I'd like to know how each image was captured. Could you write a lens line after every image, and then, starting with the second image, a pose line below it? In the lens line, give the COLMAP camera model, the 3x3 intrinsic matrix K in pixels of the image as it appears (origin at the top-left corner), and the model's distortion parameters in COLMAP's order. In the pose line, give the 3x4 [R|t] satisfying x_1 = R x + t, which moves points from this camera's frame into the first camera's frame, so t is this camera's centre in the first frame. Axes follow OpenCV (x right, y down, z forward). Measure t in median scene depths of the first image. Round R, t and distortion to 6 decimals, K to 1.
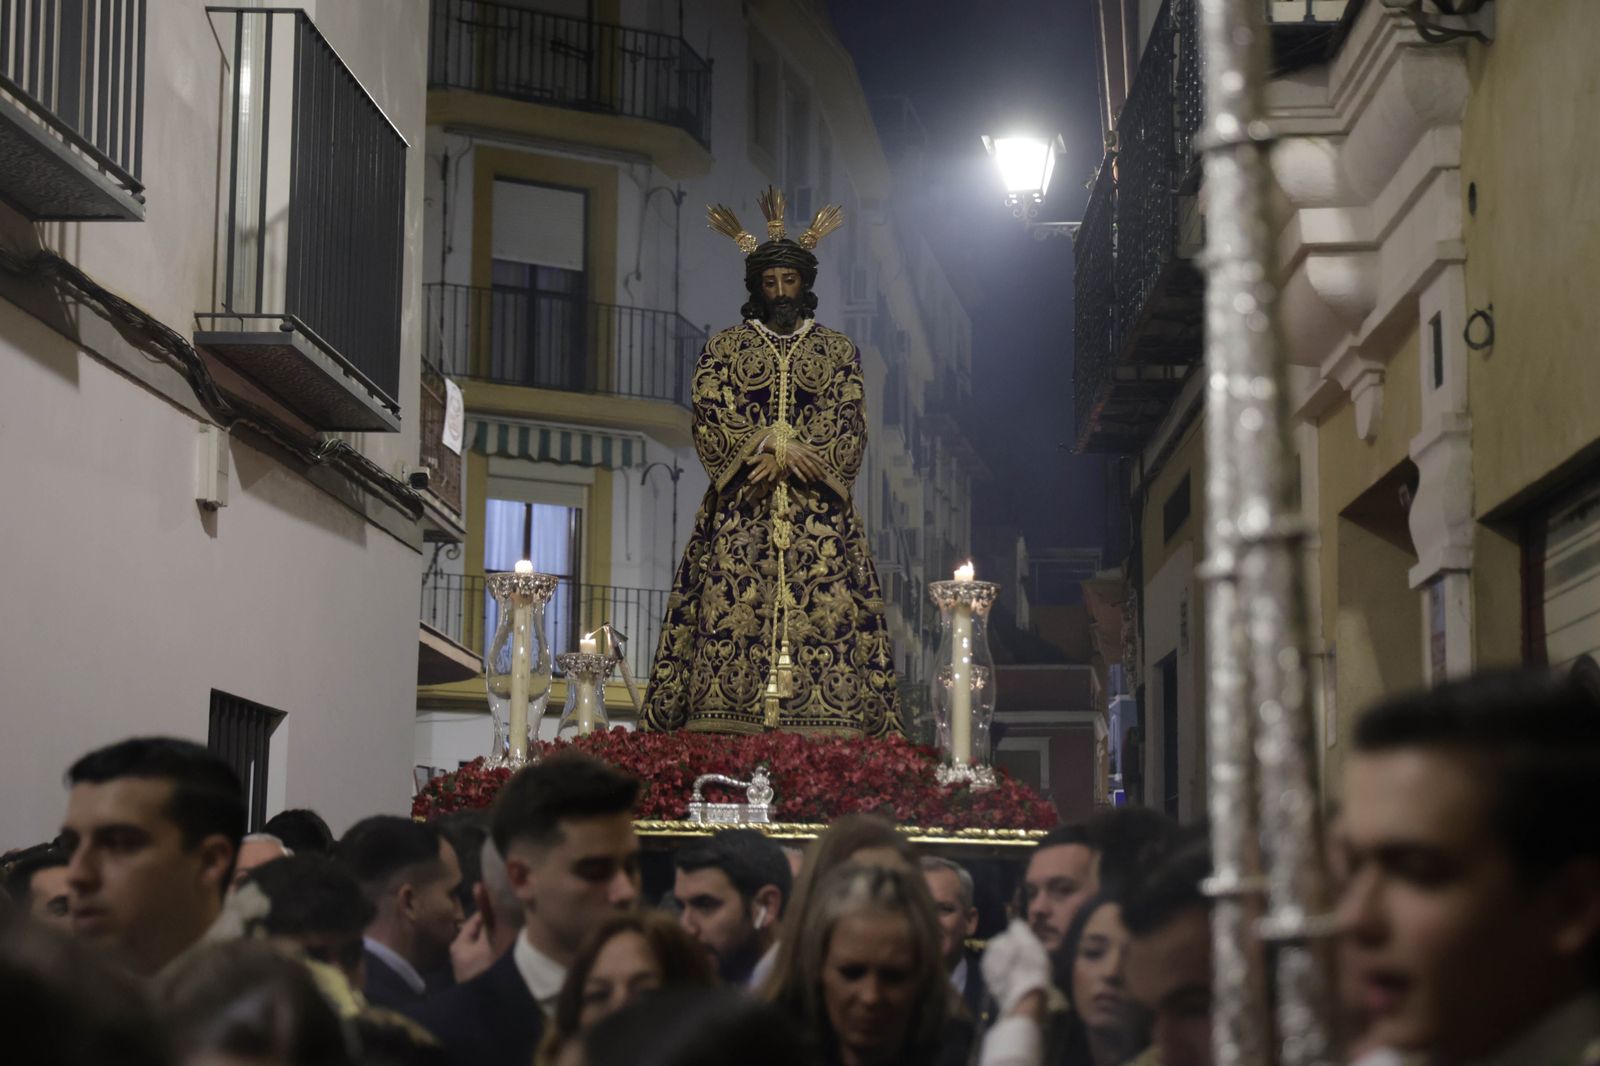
lens RADIAL K [[3535.2, 0, 800.0], [0, 3535.2, 533.0], [0, 0, 1]] dist [0.067466, 0.217287]
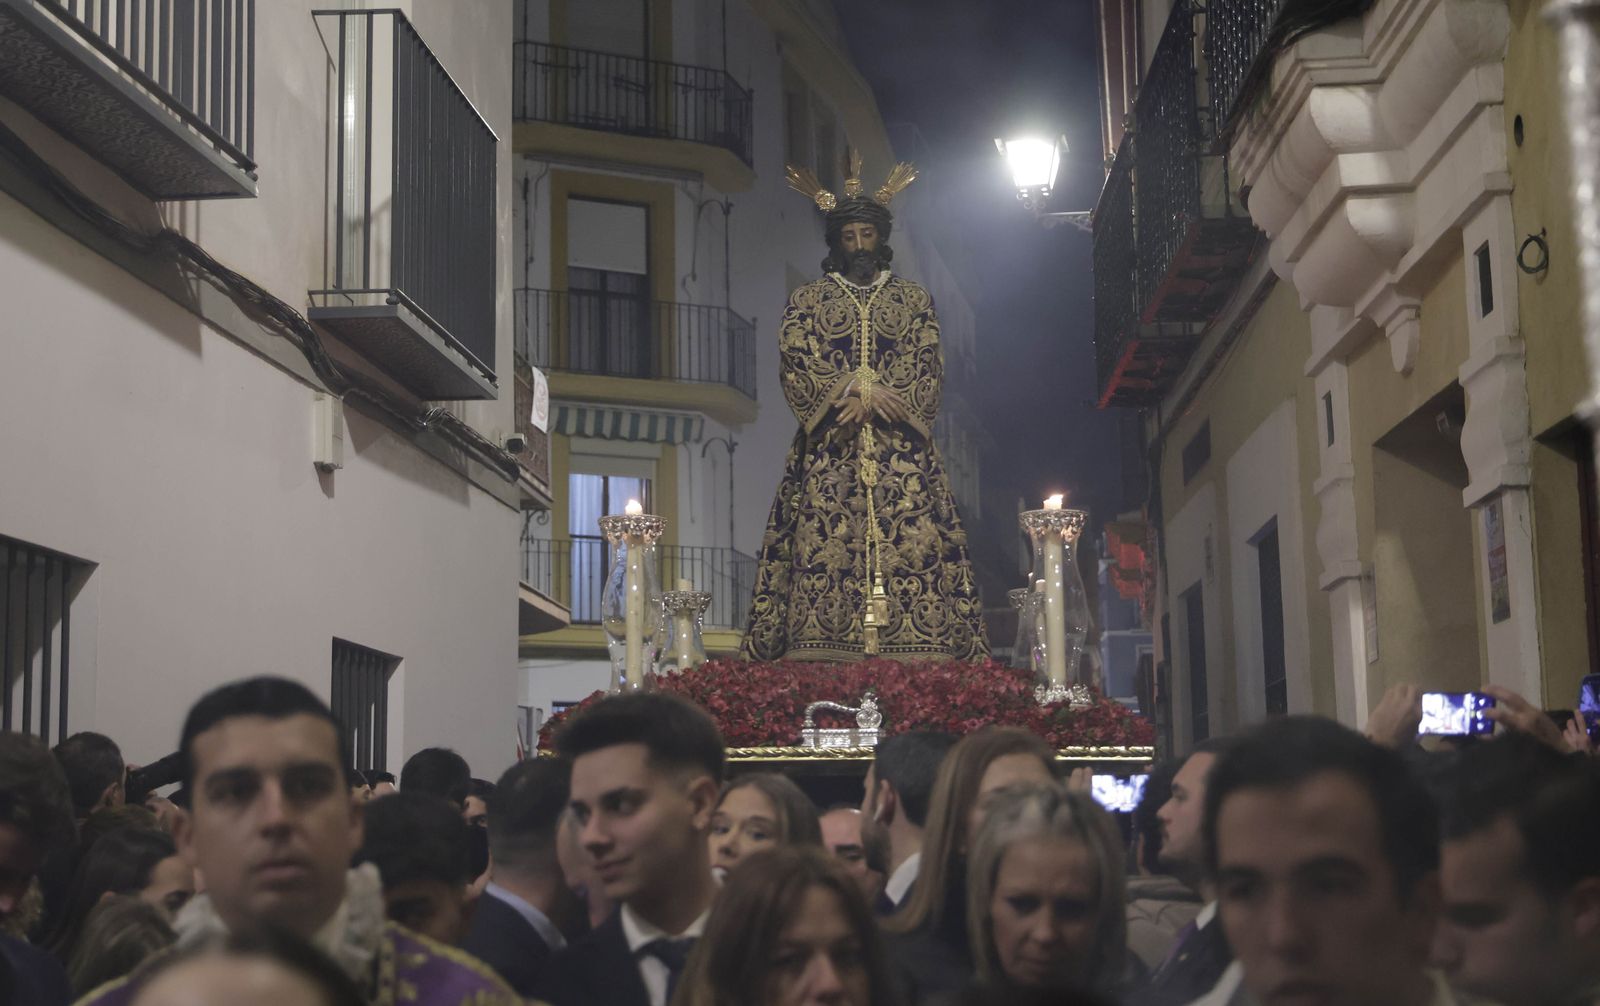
lens RADIAL K [[2838.5, 0, 770.9], [0, 2838.5, 429.9], [0, 0, 1]] dist [0.237958, -1.214432]
pose [[0.999367, -0.033162, -0.012841, -0.023103], [0.032800, 0.999084, -0.027493, 0.010054], [0.013741, 0.027054, 0.999540, 0.146794]]
